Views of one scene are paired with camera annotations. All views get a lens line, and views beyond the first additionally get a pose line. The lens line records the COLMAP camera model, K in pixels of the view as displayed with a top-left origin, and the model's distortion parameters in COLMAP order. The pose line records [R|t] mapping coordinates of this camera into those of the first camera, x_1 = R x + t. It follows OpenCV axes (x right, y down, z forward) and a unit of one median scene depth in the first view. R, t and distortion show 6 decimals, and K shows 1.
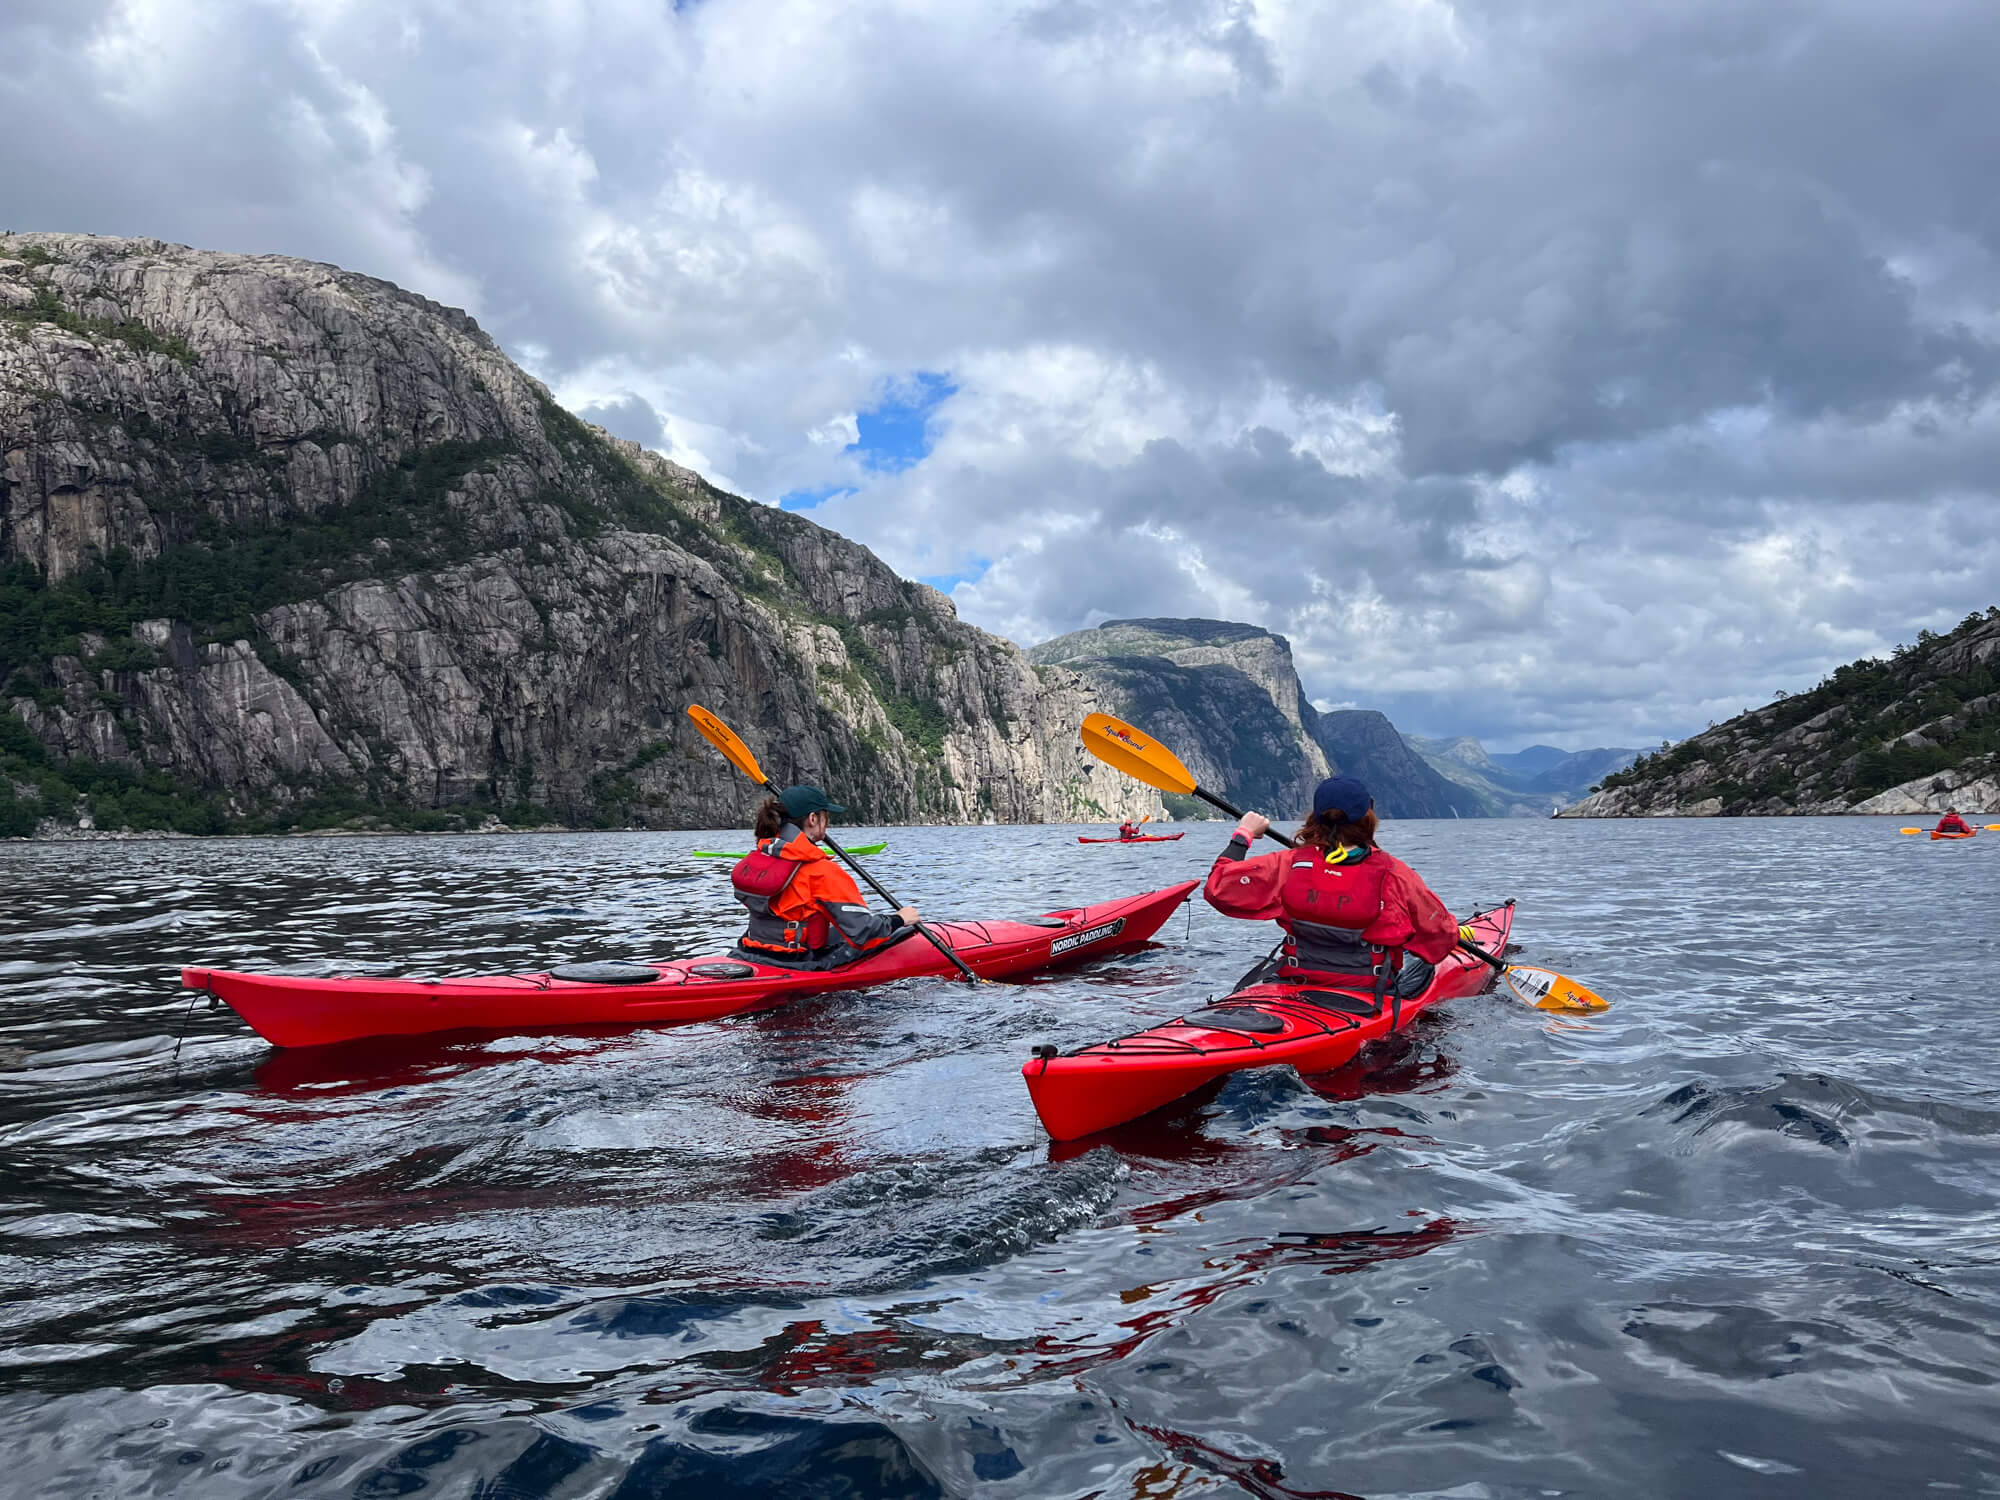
lens RADIAL K [[1772.7, 0, 1000.0], [0, 1772.7, 750.0], [0, 0, 1]] dist [-0.004626, -0.058587]
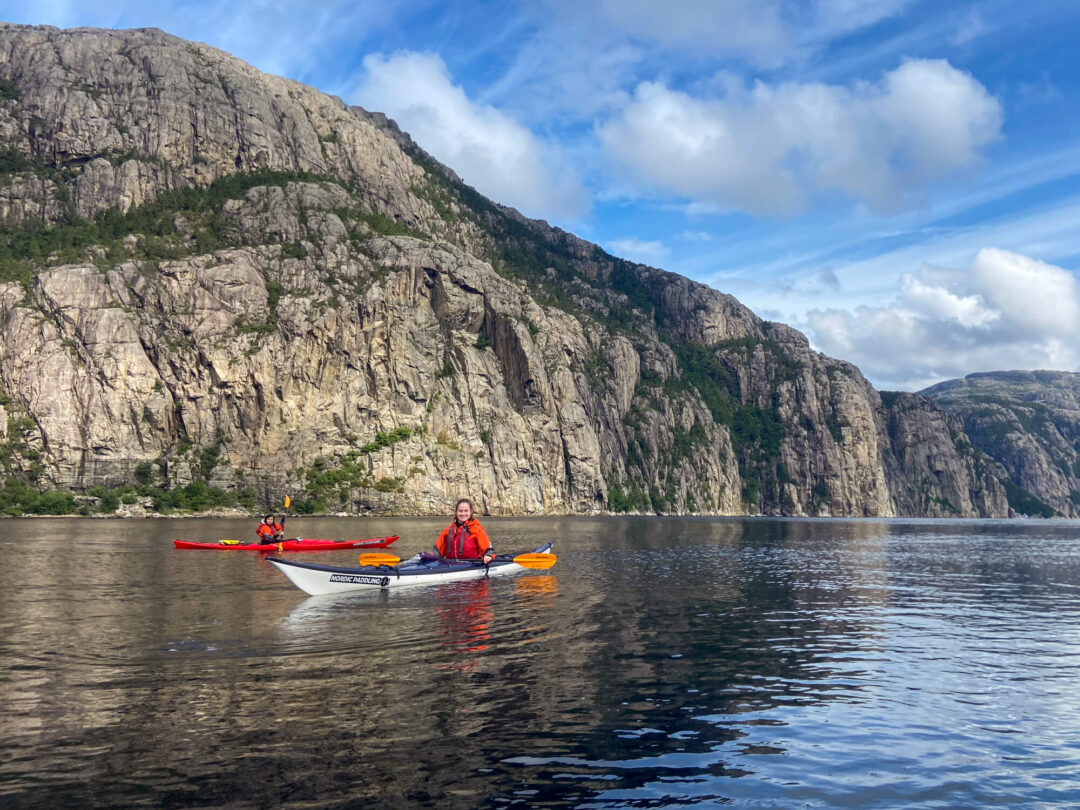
lens RADIAL K [[1020.4, 0, 540.1], [0, 1020.4, 341.5], [0, 0, 1]] dist [0.076019, -0.016458]
pose [[0.940132, -0.040561, -0.338387, 0.081718], [-0.001325, 0.992450, -0.122643, 0.018956], [0.340807, 0.115749, 0.932981, 0.486252]]
